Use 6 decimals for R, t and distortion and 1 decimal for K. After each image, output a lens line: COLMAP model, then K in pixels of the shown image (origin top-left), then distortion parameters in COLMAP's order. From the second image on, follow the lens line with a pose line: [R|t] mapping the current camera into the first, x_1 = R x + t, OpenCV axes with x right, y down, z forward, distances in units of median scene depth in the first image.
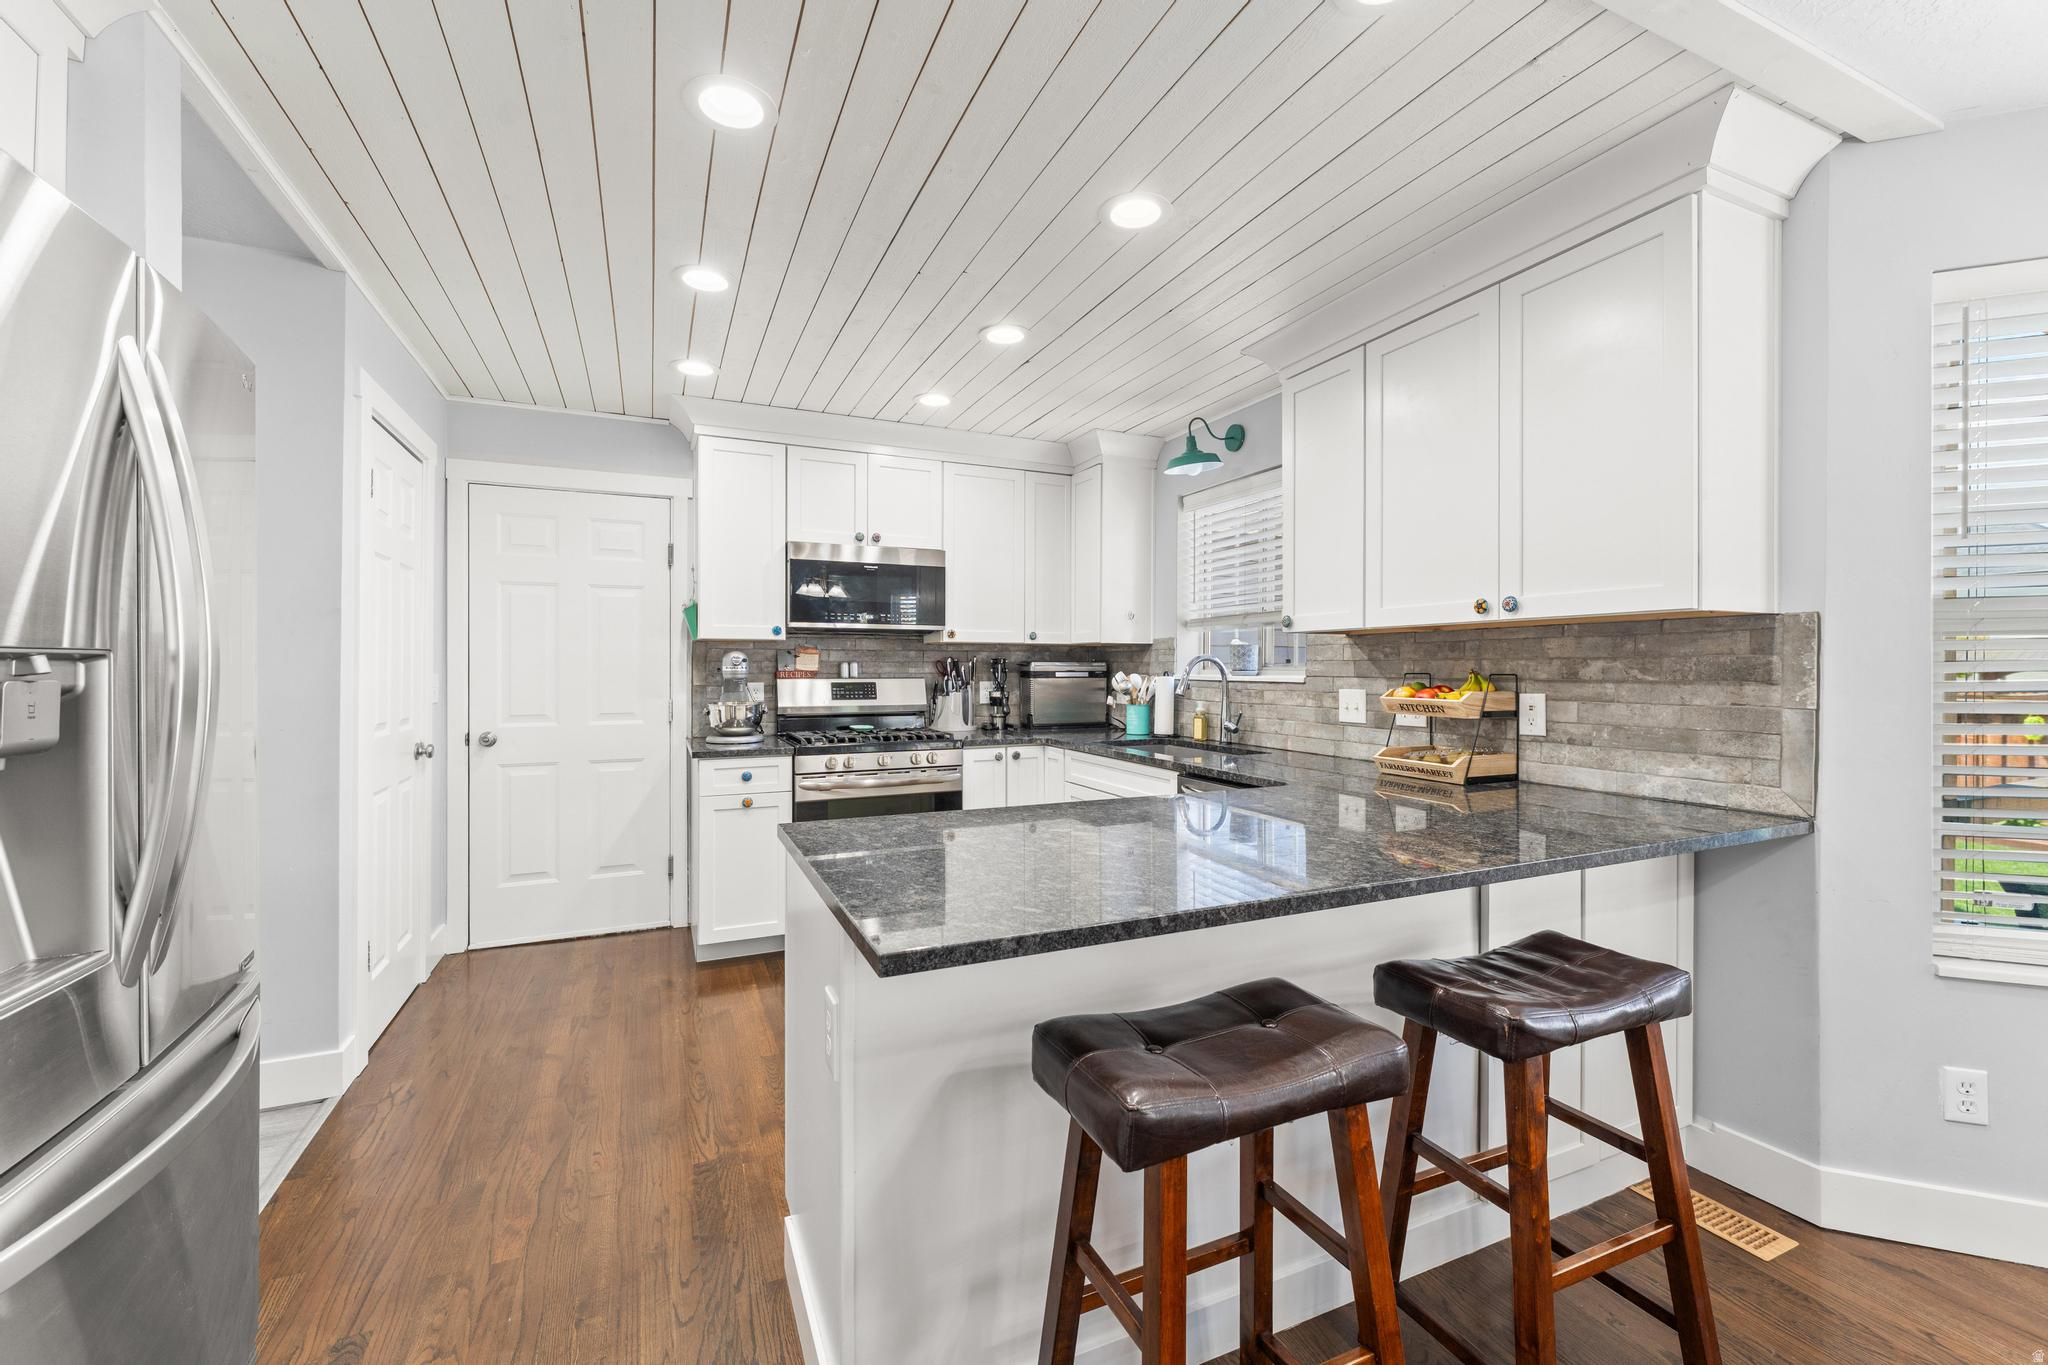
lens RADIAL K [[819.6, 0, 1015.4], [0, 819.6, 669.7], [0, 0, 1]] dist [-0.001174, -0.000402]
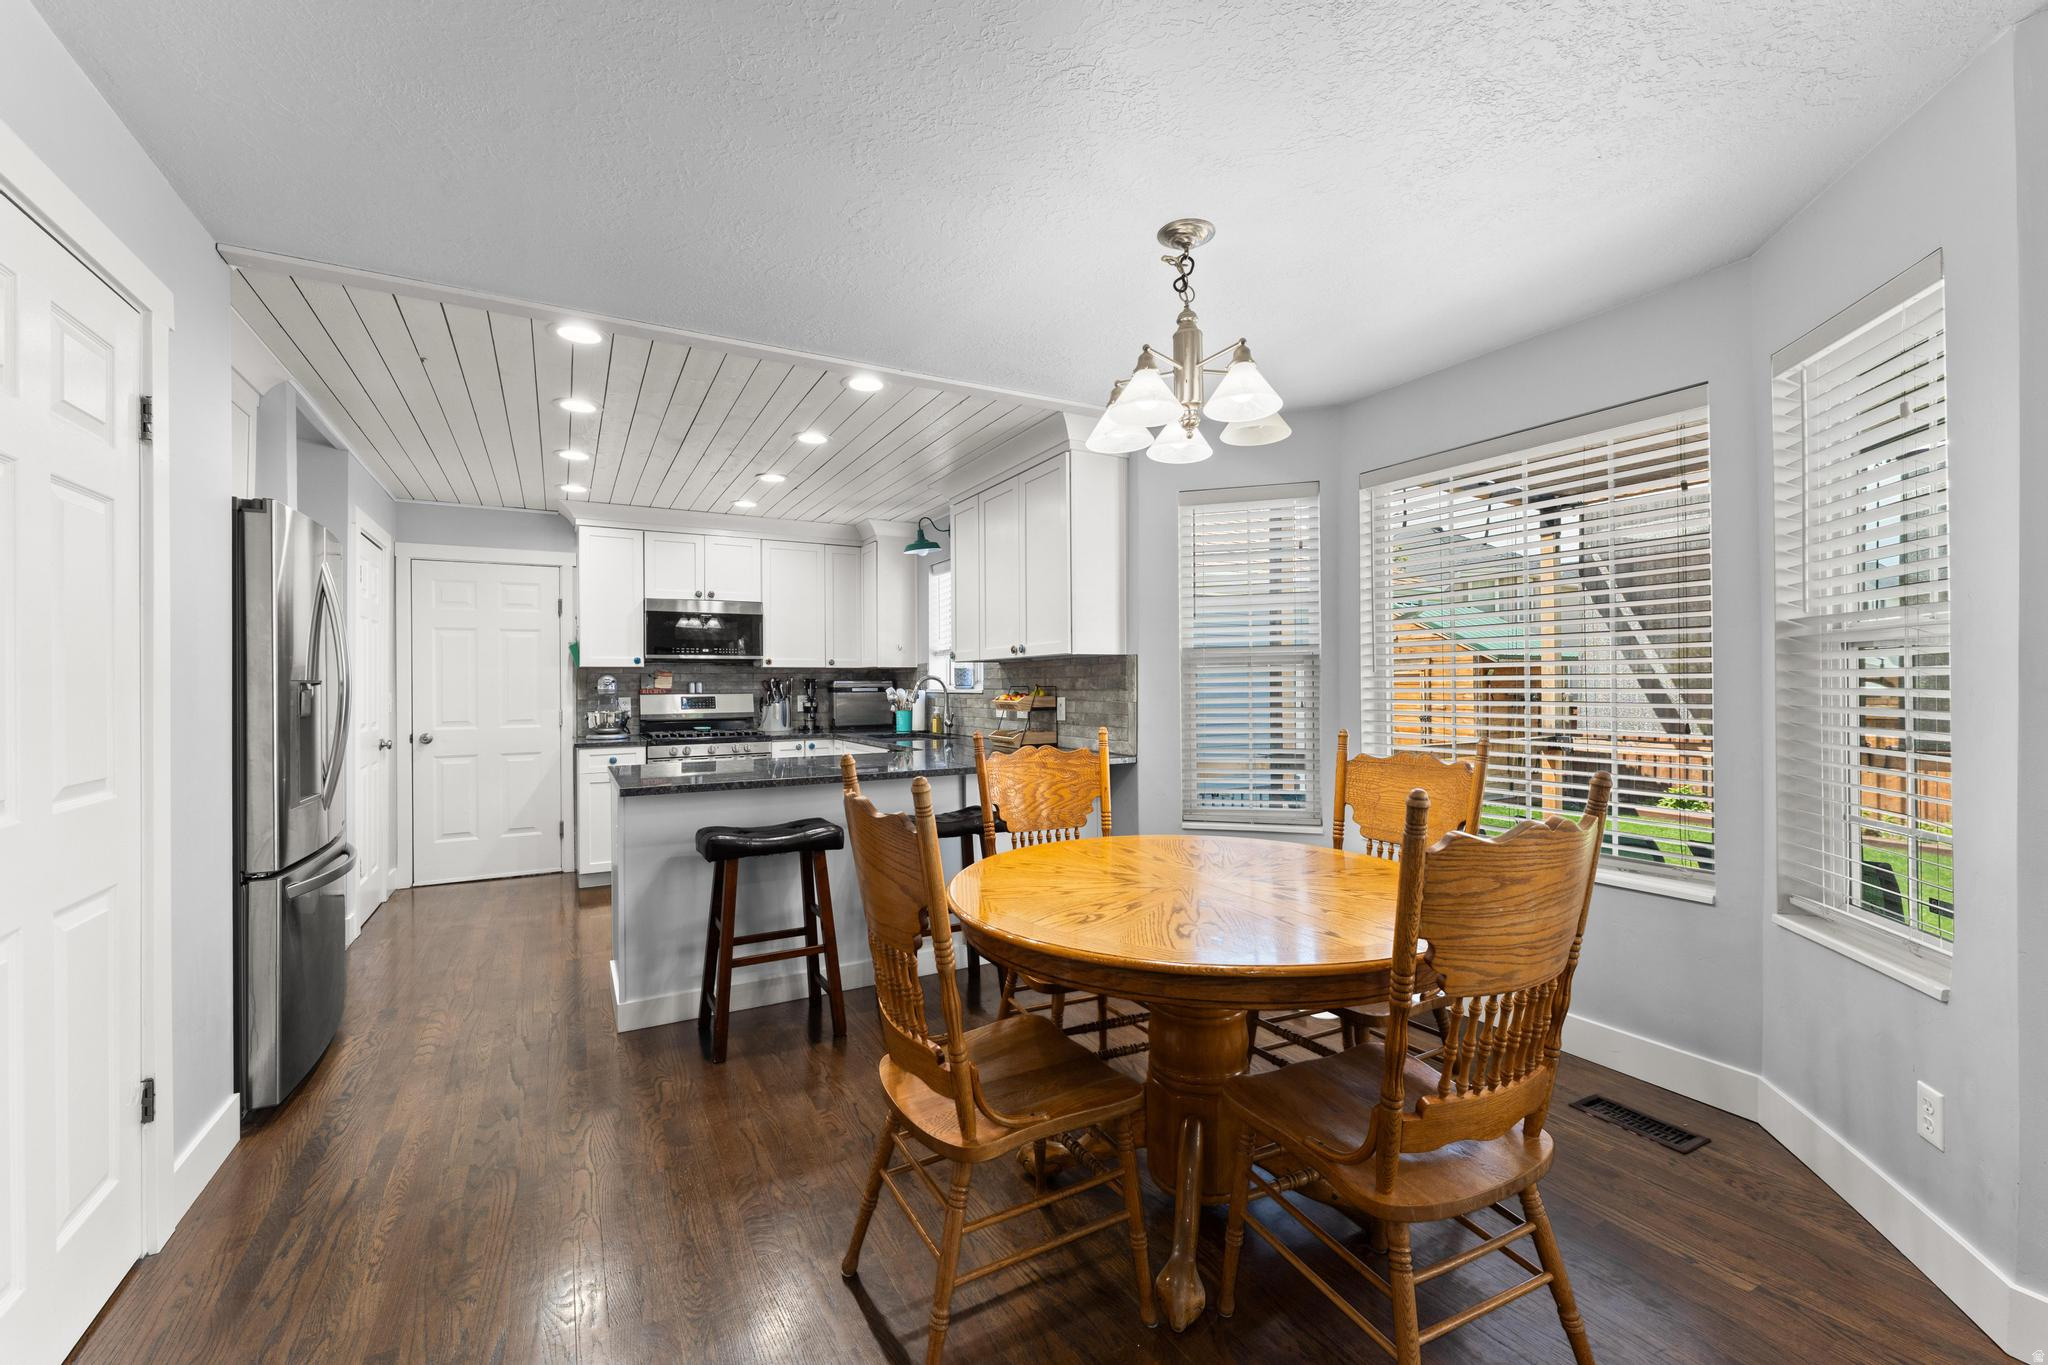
lens RADIAL K [[819.6, 0, 1011.2], [0, 819.6, 682.8], [0, 0, 1]] dist [-0.001174, -0.000402]
pose [[0.996229, -0.008484, 0.086342, 0.236213], [0.008932, 0.999949, -0.004802, 0.003714], [-0.086296, 0.005555, 0.996254, -0.483486]]
